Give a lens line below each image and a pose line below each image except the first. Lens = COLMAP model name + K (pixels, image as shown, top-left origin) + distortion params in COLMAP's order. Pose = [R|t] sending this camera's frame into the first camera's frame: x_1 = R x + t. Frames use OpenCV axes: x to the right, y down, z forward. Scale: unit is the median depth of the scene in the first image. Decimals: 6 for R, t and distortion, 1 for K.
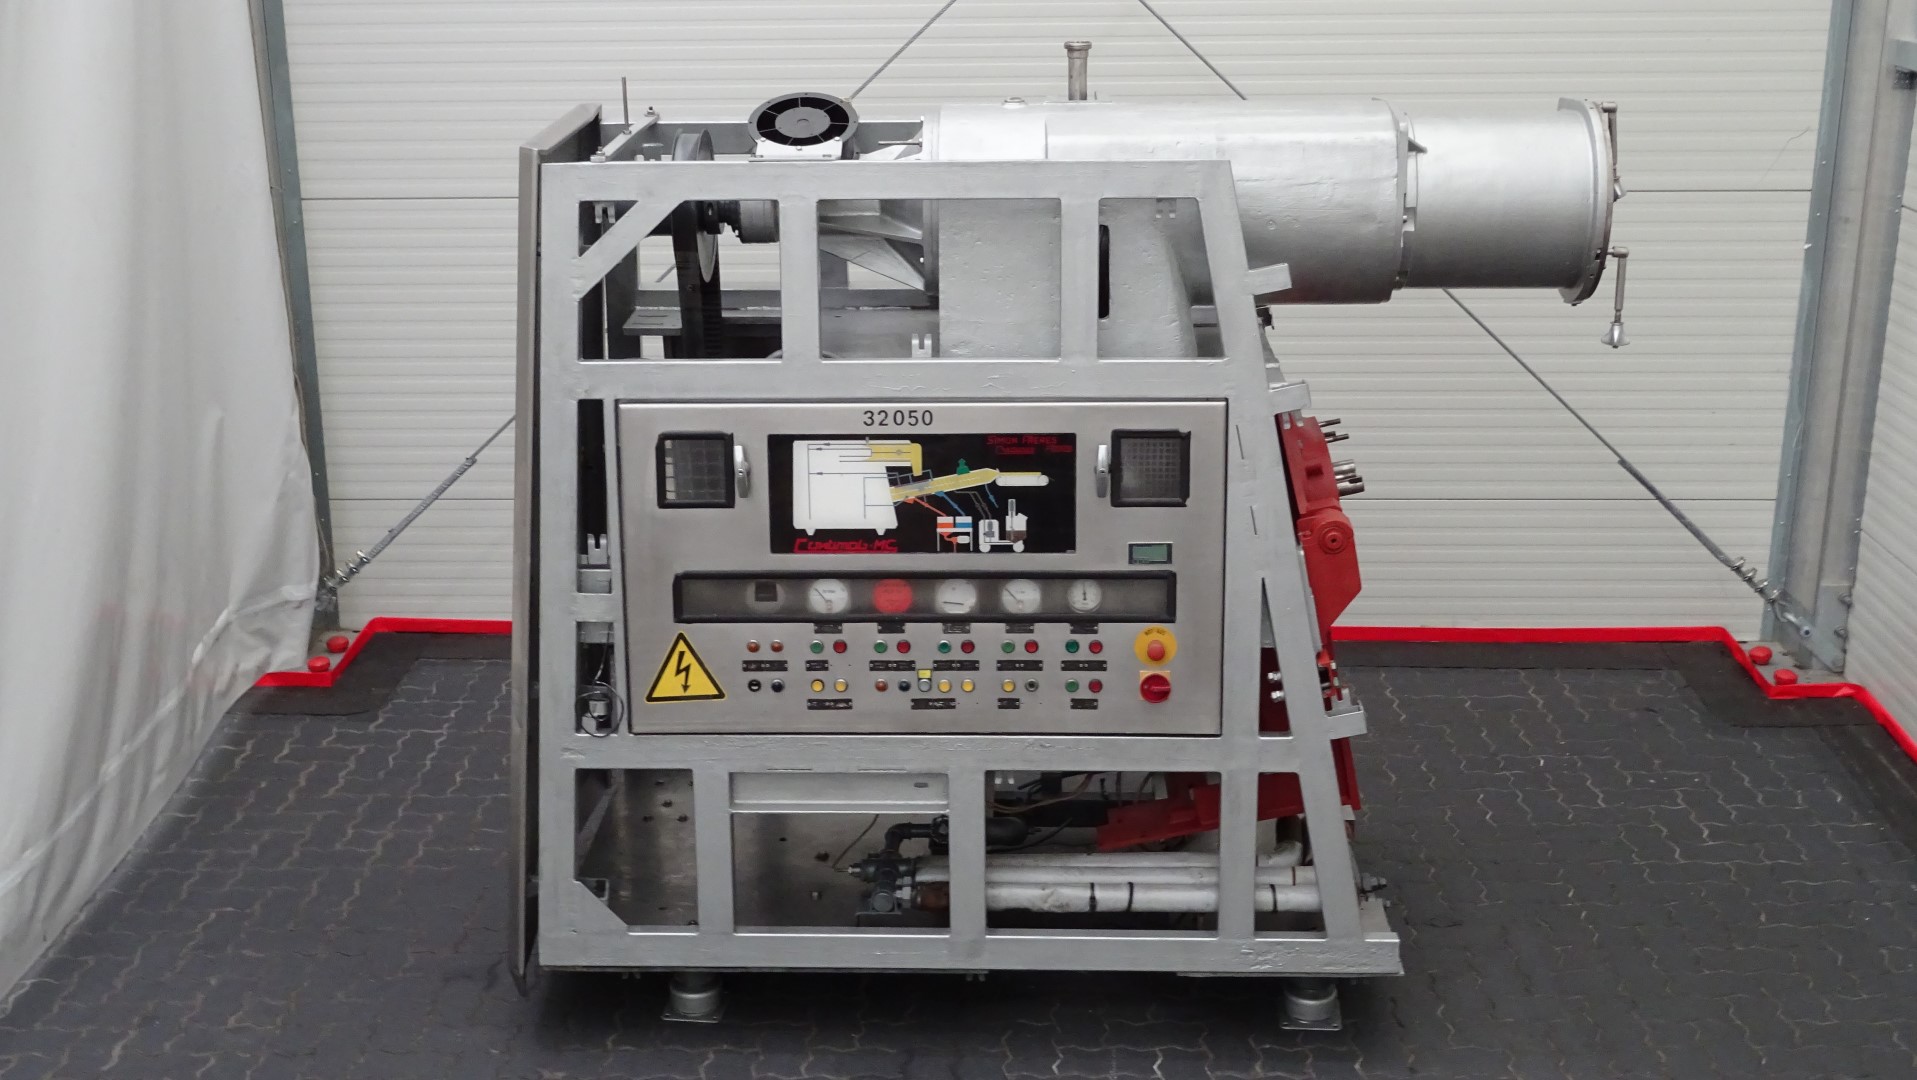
lens RADIAL K [[2047.3, 0, 967.5], [0, 2047.3, 566.8], [0, 0, 1]] dist [0.003406, 0.016052]
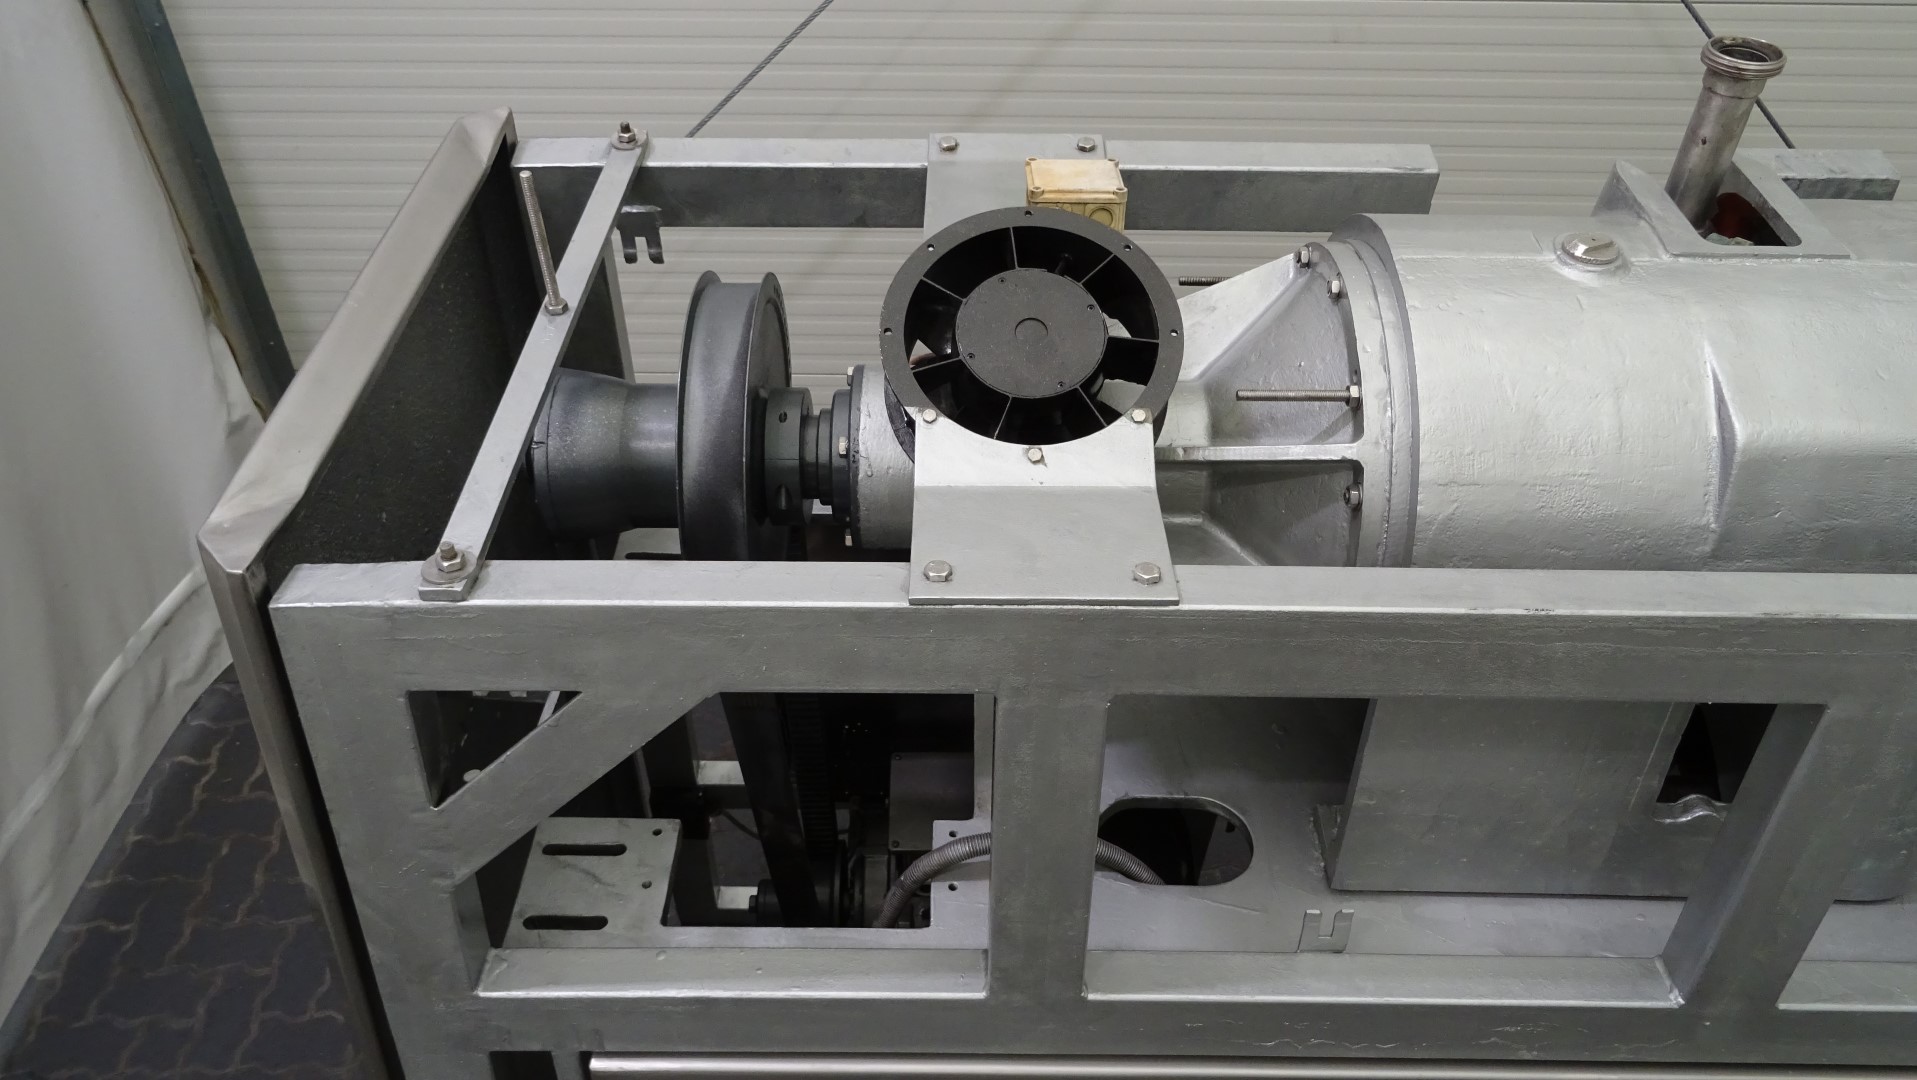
lens RADIAL K [[1346.6, 0, 950.3], [0, 1346.6, 547.6], [0, 0, 1]] dist [-0.005933, -0.002192]
pose [[0.999895, 0.003924, 0.013937, -0.098592], [-0.008932, 0.924750, 0.380471, -0.274325], [-0.011396, -0.380555, 0.924688, 0.768820]]
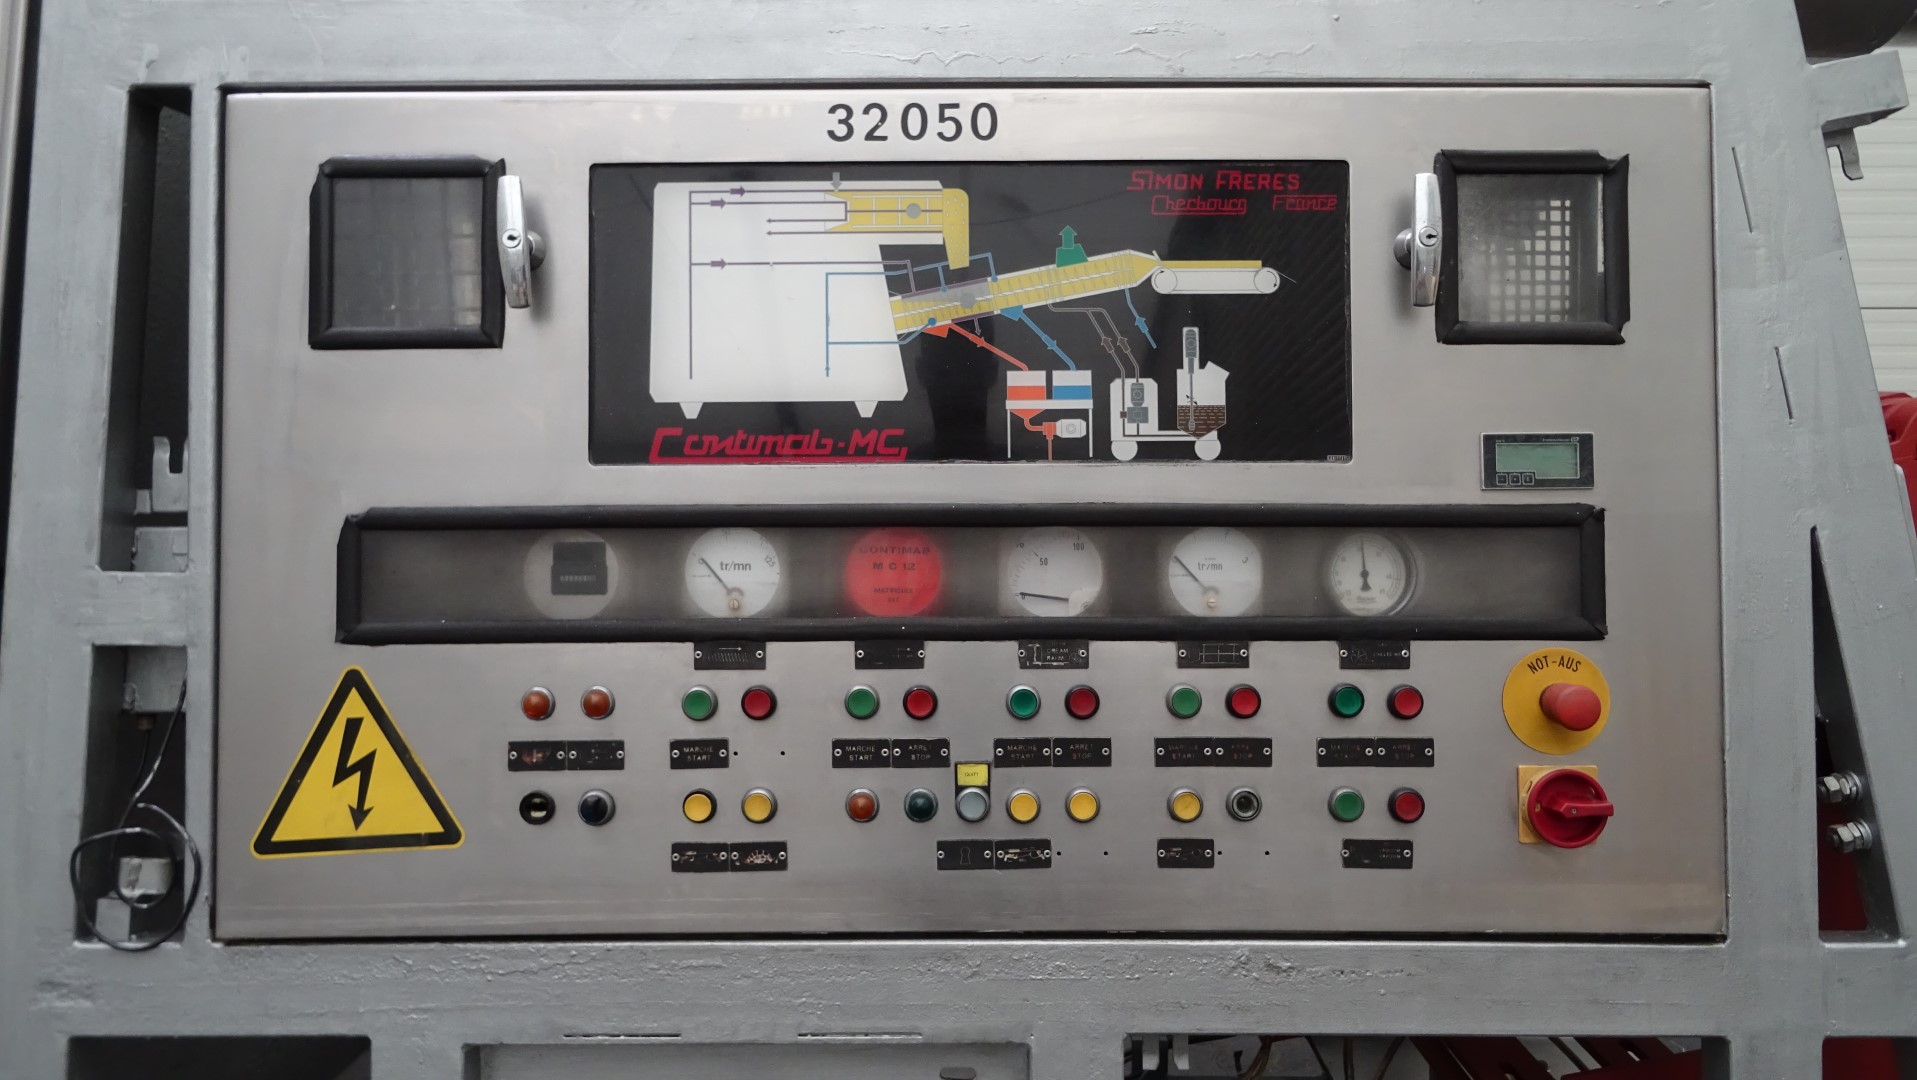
lens RADIAL K [[1409.4, 0, 958.5], [0, 1409.4, 540.0], [0, 0, 1]] dist [0.006860, -0.010807]
pose [[0.999608, 0.003299, 0.027785, -0.031466], [0.003543, 0.970112, -0.242631, 0.074453], [-0.027755, 0.242634, 0.969721, 0.729143]]
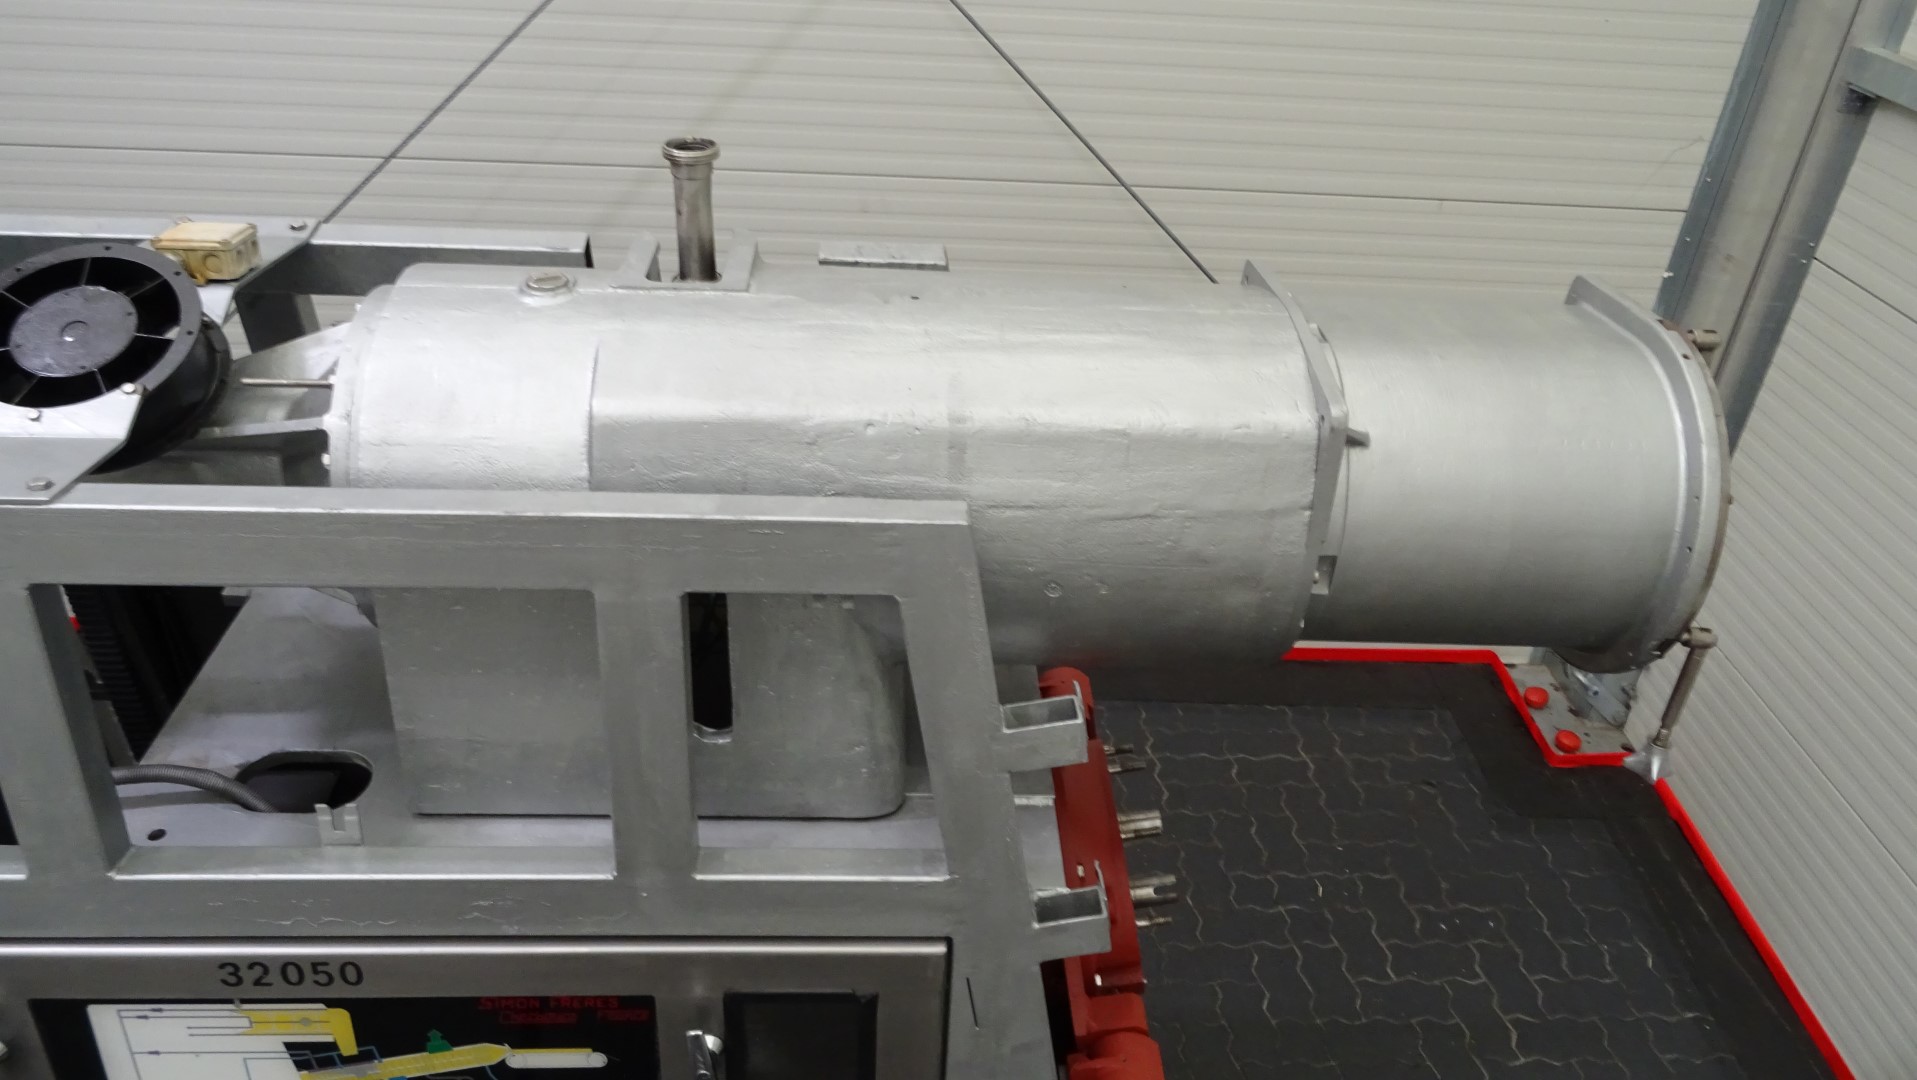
lens RADIAL K [[1346.6, 0, 950.3], [0, 1346.6, 547.6], [0, 0, 1]] dist [-0.005933, -0.002192]
pose [[0.995629, 0.011321, 0.092703, 0.091920], [-0.033108, 0.970946, 0.236999, -0.249794], [-0.087327, -0.239033, 0.967077, 0.677946]]
